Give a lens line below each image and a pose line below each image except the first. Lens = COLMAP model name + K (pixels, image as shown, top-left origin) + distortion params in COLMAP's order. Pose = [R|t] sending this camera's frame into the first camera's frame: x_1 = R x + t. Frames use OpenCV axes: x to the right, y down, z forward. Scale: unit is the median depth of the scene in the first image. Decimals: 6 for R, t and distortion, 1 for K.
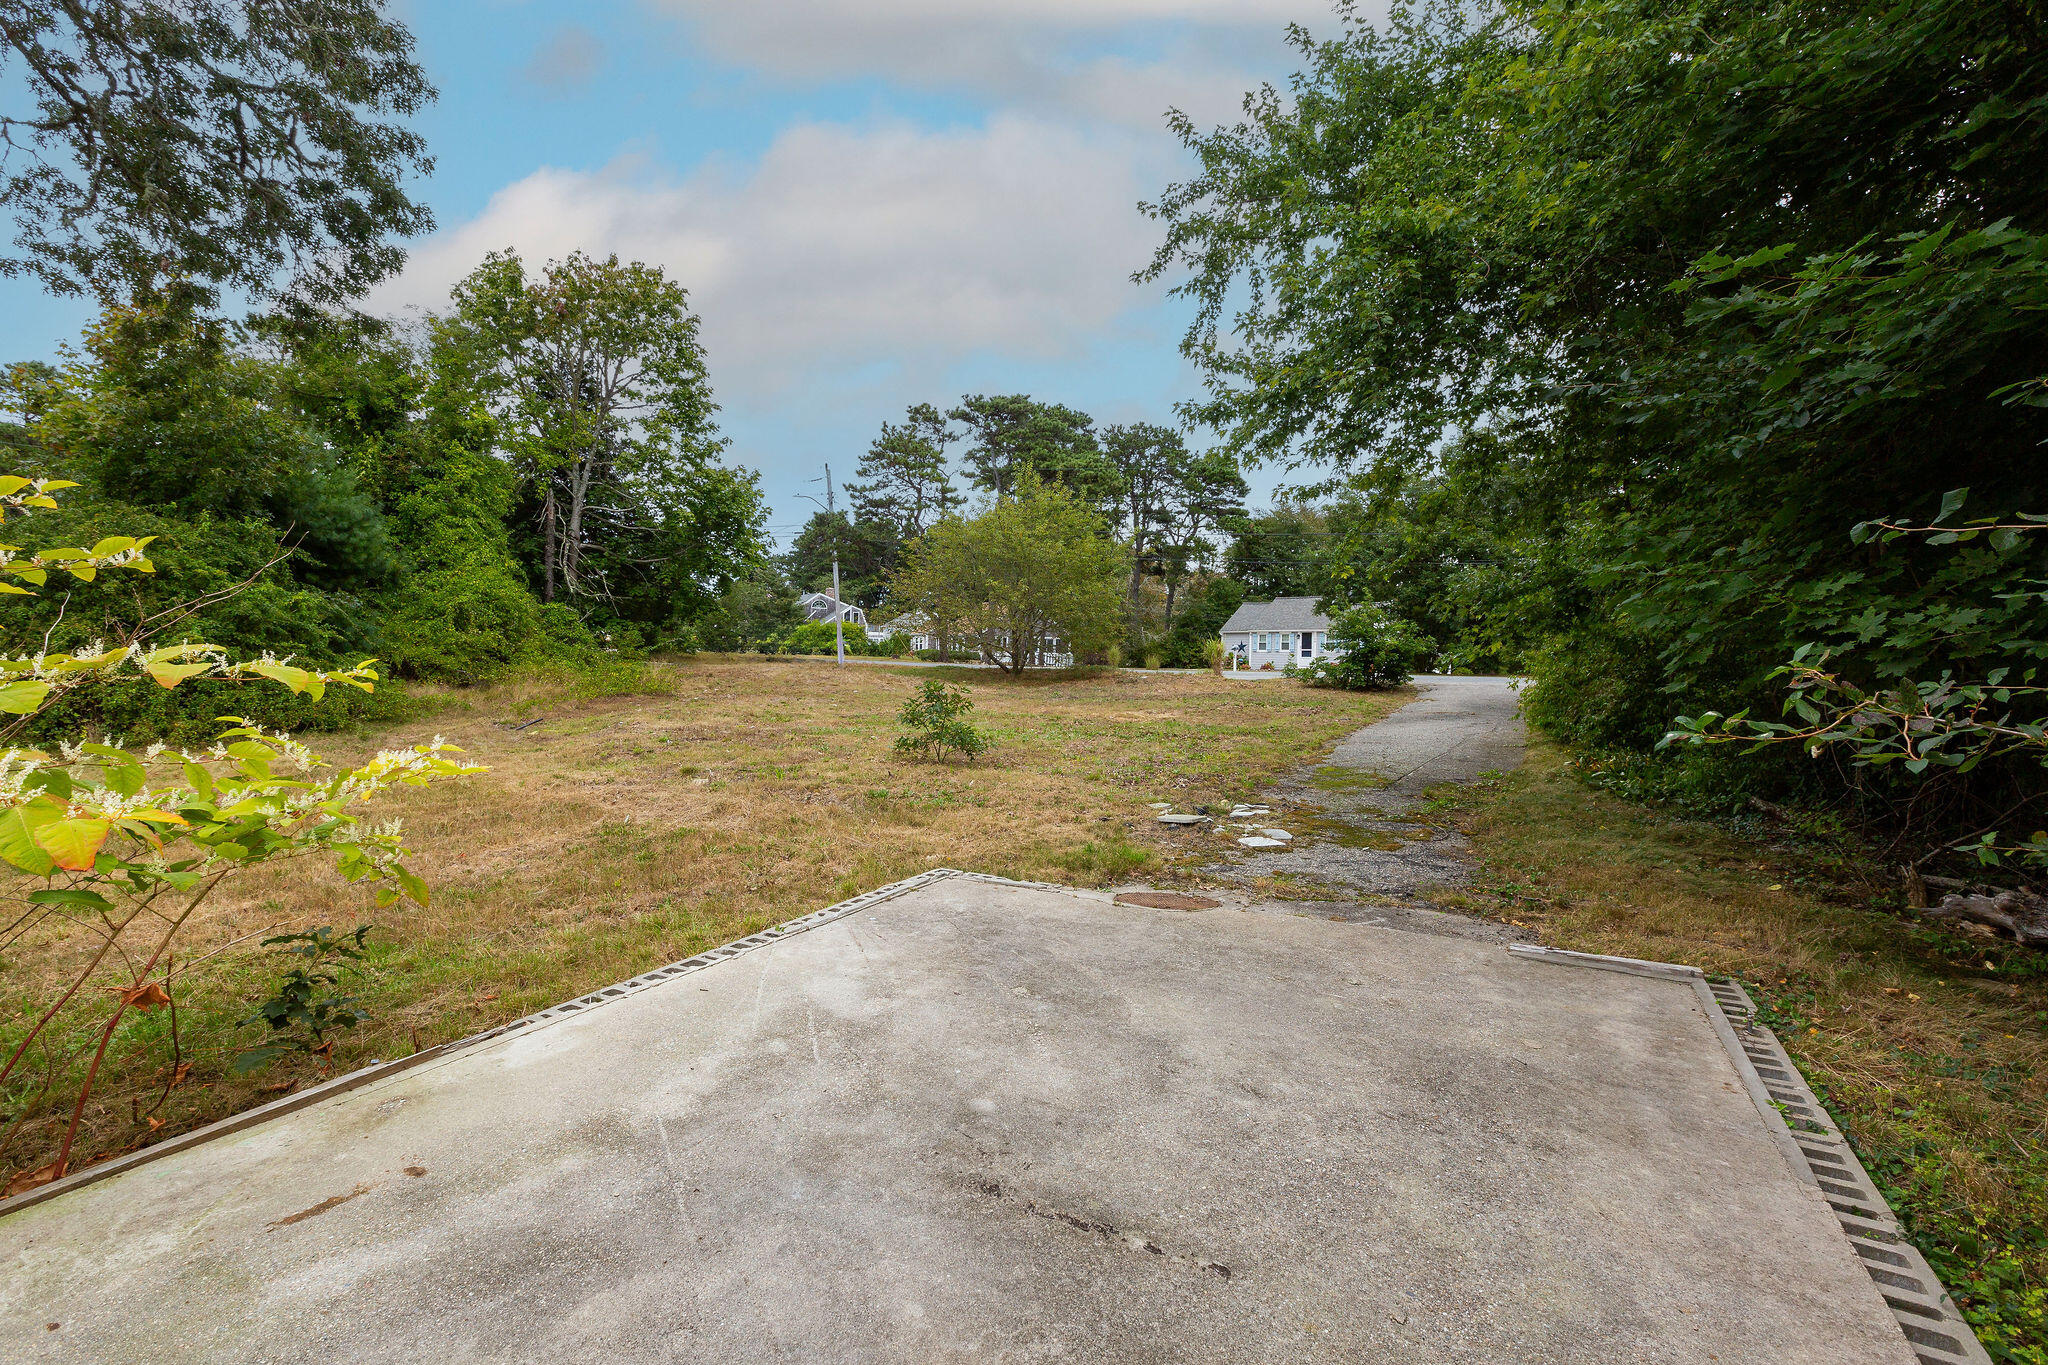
lens RADIAL K [[911.3, 0, 1024.0], [0, 911.3, 682.5], [0, 0, 1]] dist [0.003450, 0.000324]
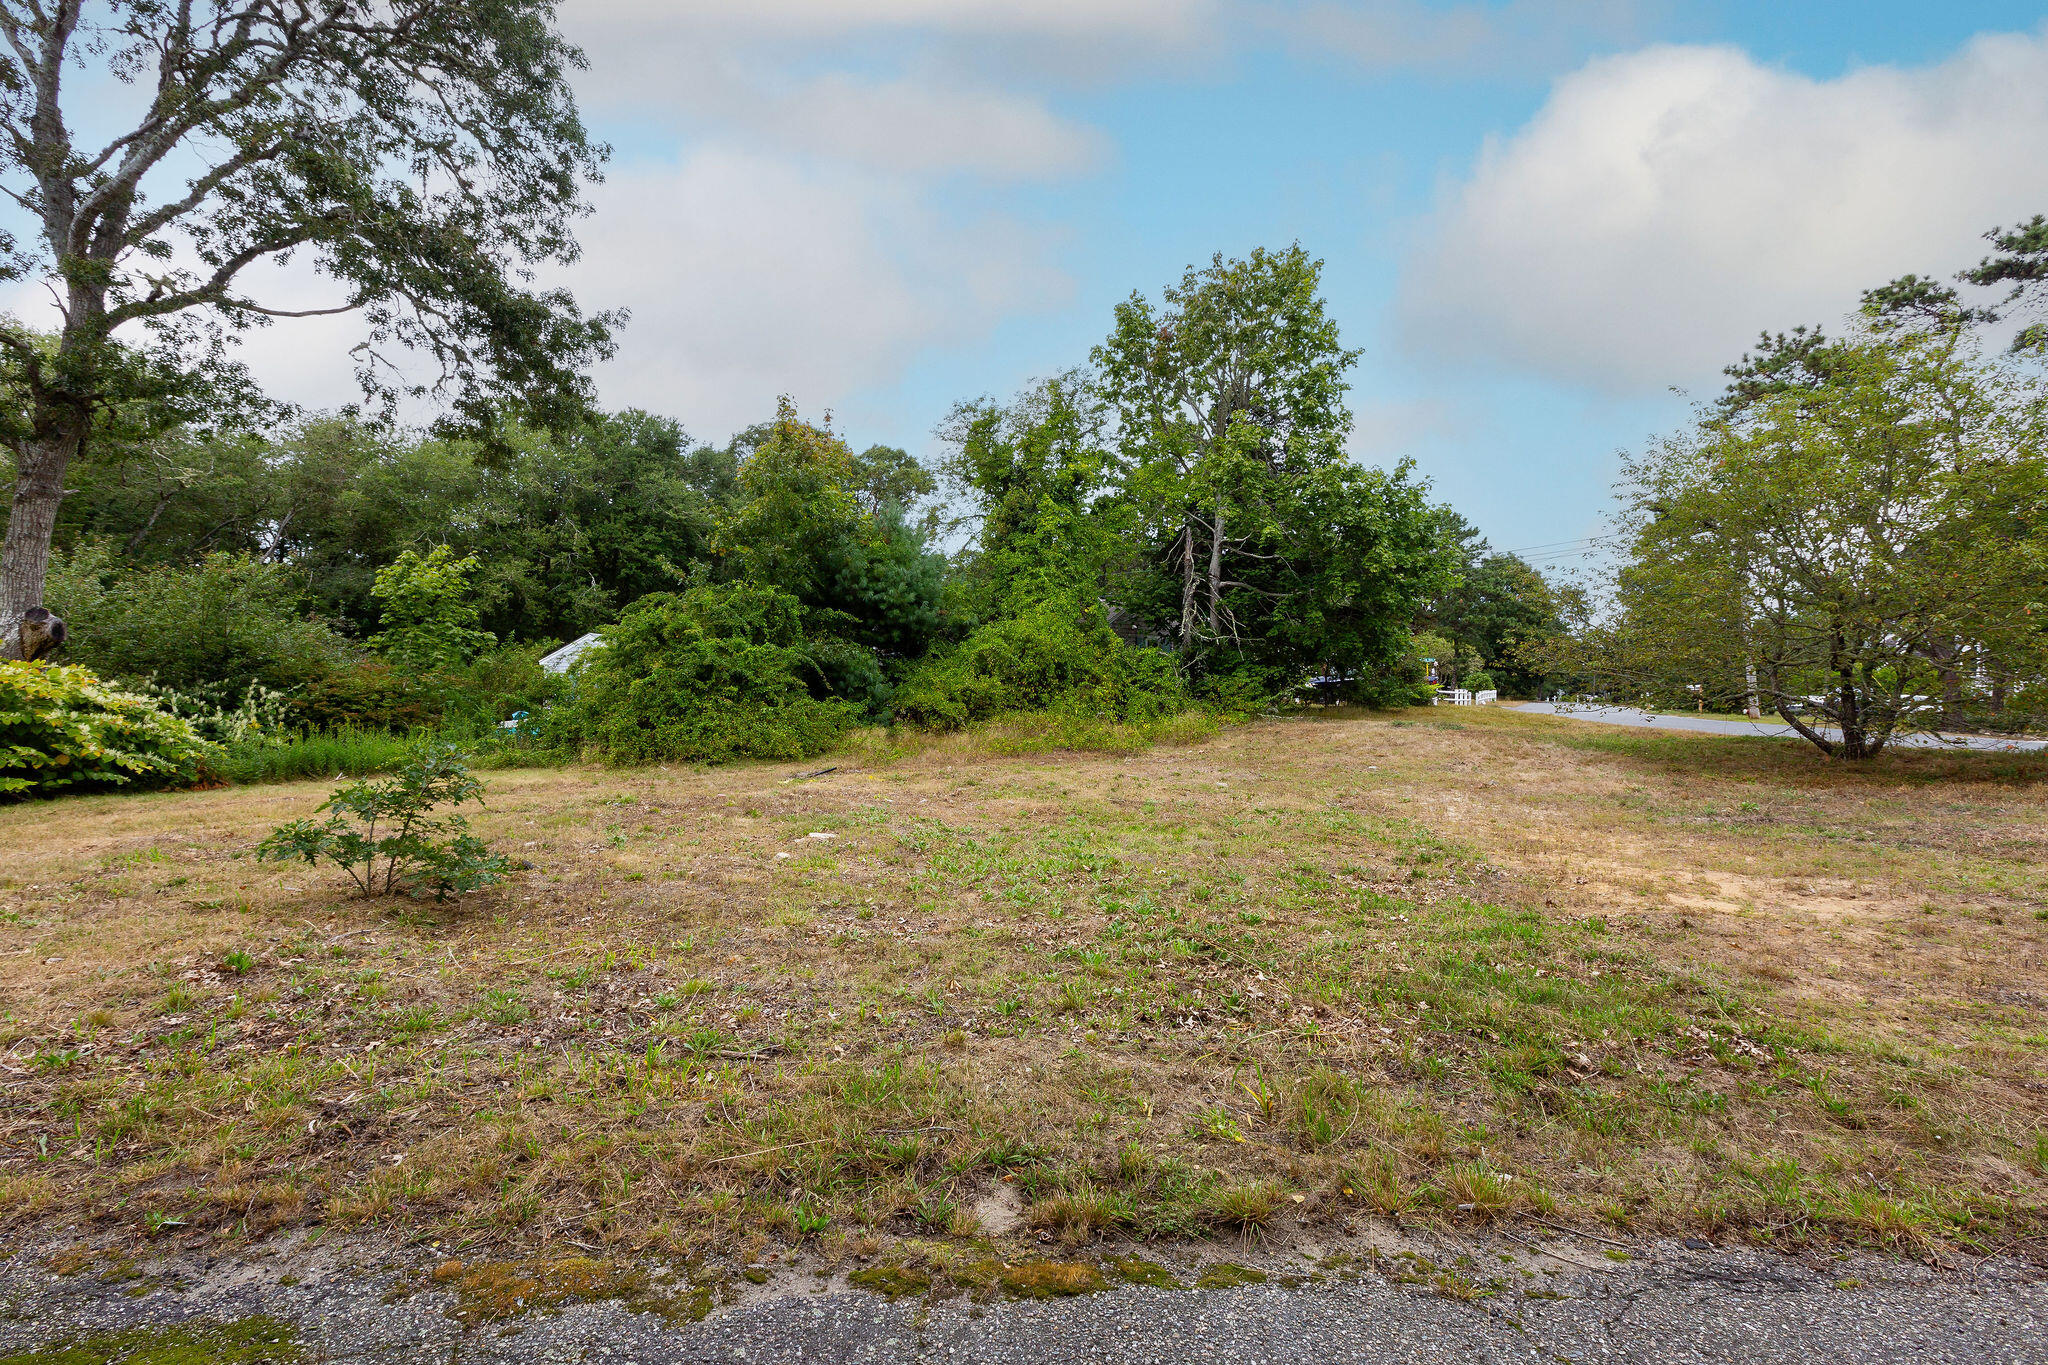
lens RADIAL K [[911.3, 0, 1024.0], [0, 911.3, 682.5], [0, 0, 1]] dist [0.003450, 0.000324]
pose [[0.462984, -0.013569, -0.886263, 0.142647], [-0.042473, 0.998395, -0.037474, -0.007064], [0.885349, 0.054992, 0.461664, 0.262813]]
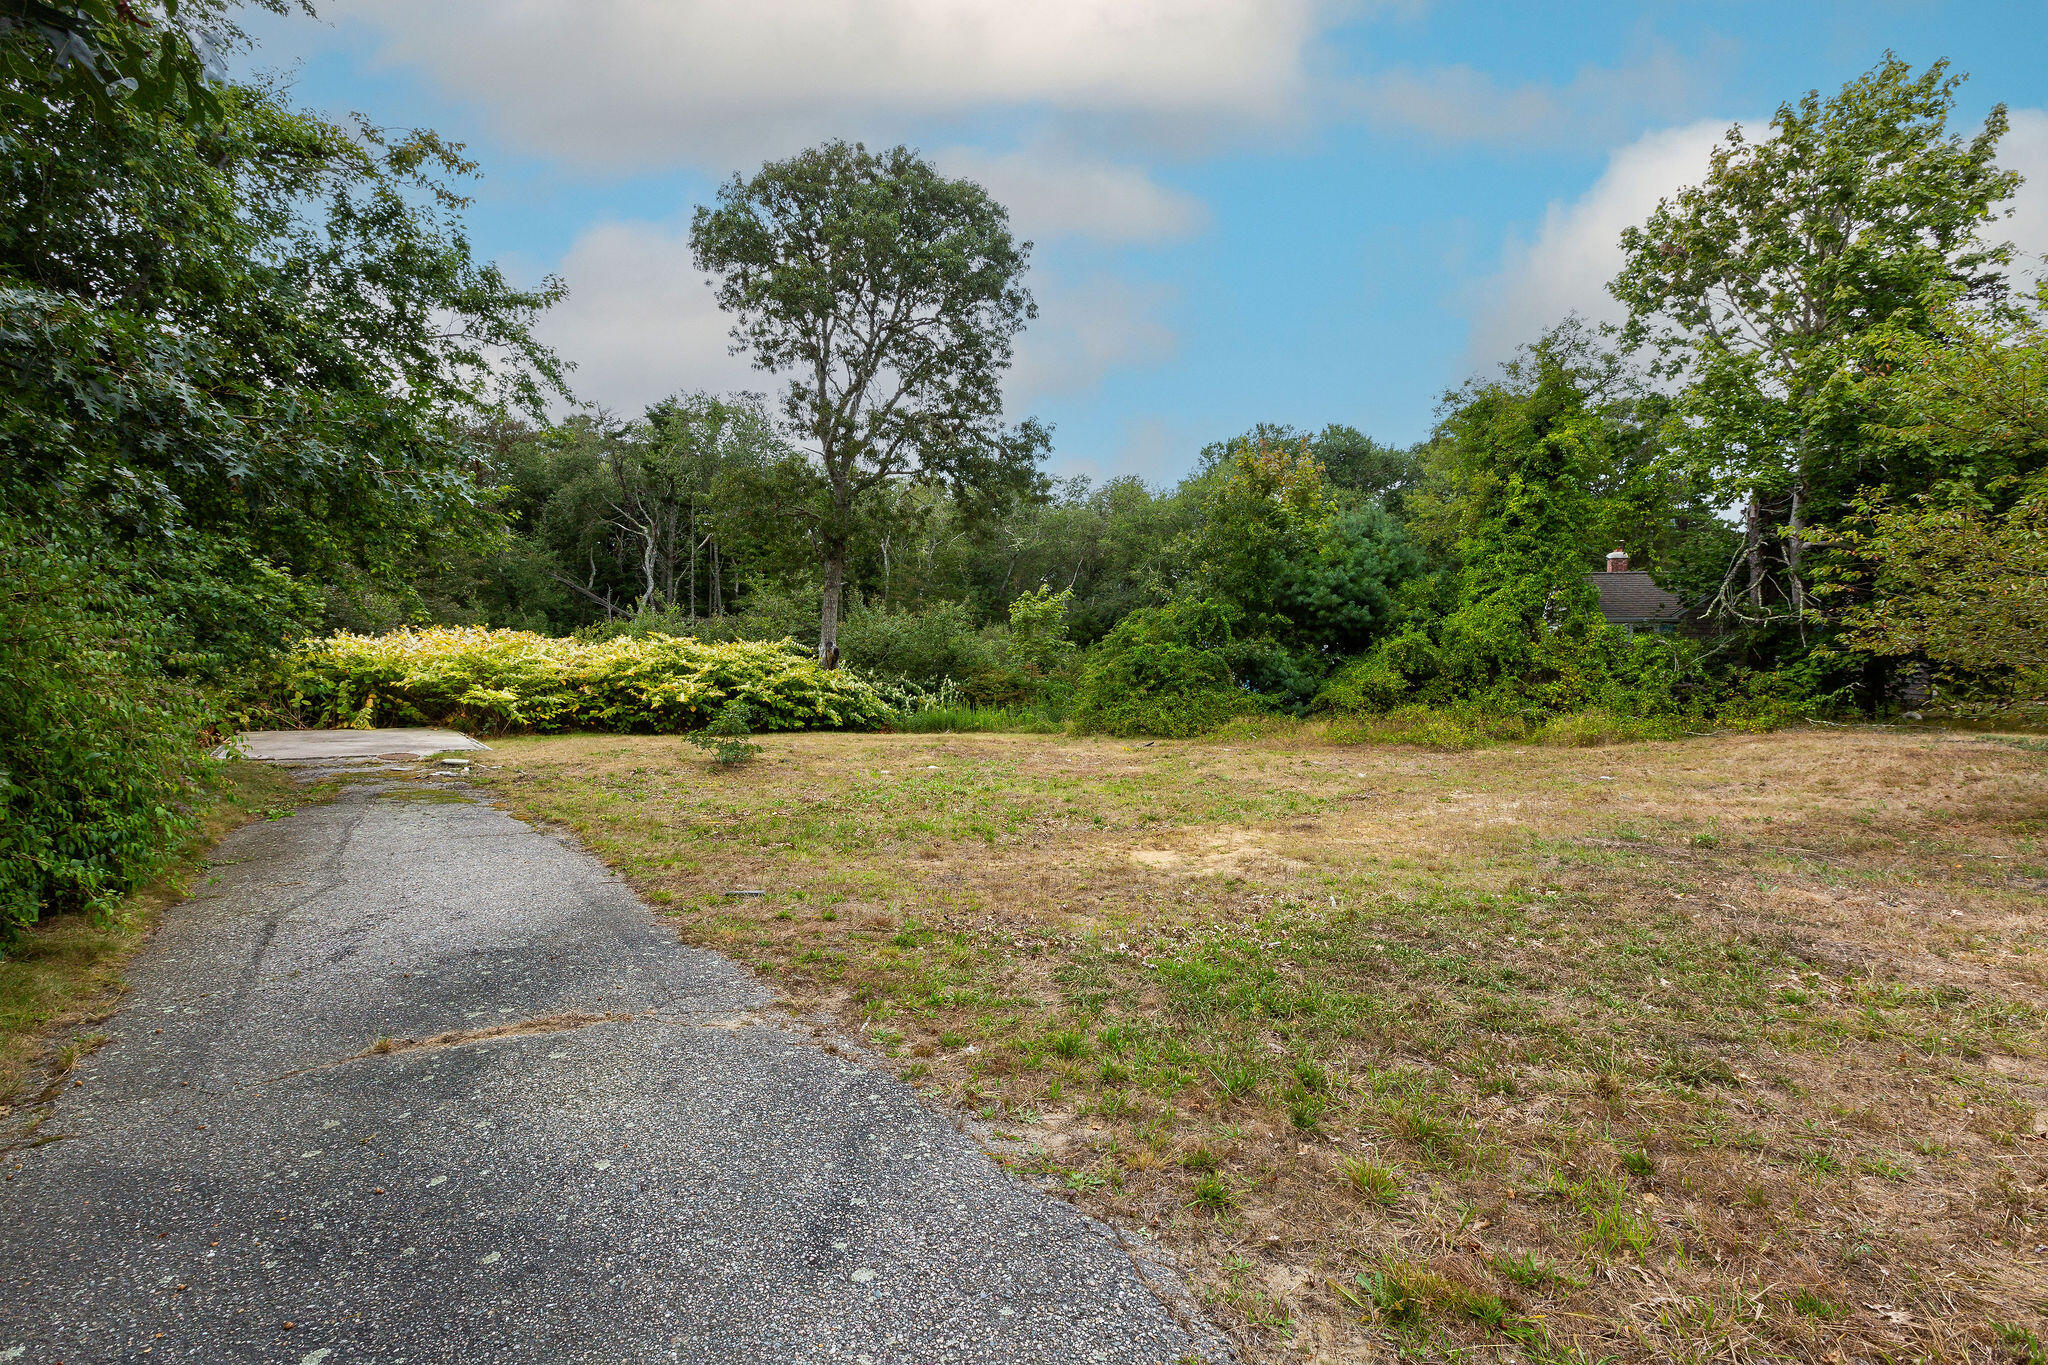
lens RADIAL K [[911.3, 0, 1024.0], [0, 911.3, 682.5], [0, 0, 1]] dist [0.003450, 0.000324]
pose [[-0.404020, -0.000071, -0.914750, 0.236898], [-0.053280, 0.998304, 0.023455, -0.021392], [0.913197, 0.058214, -0.403339, 0.472399]]
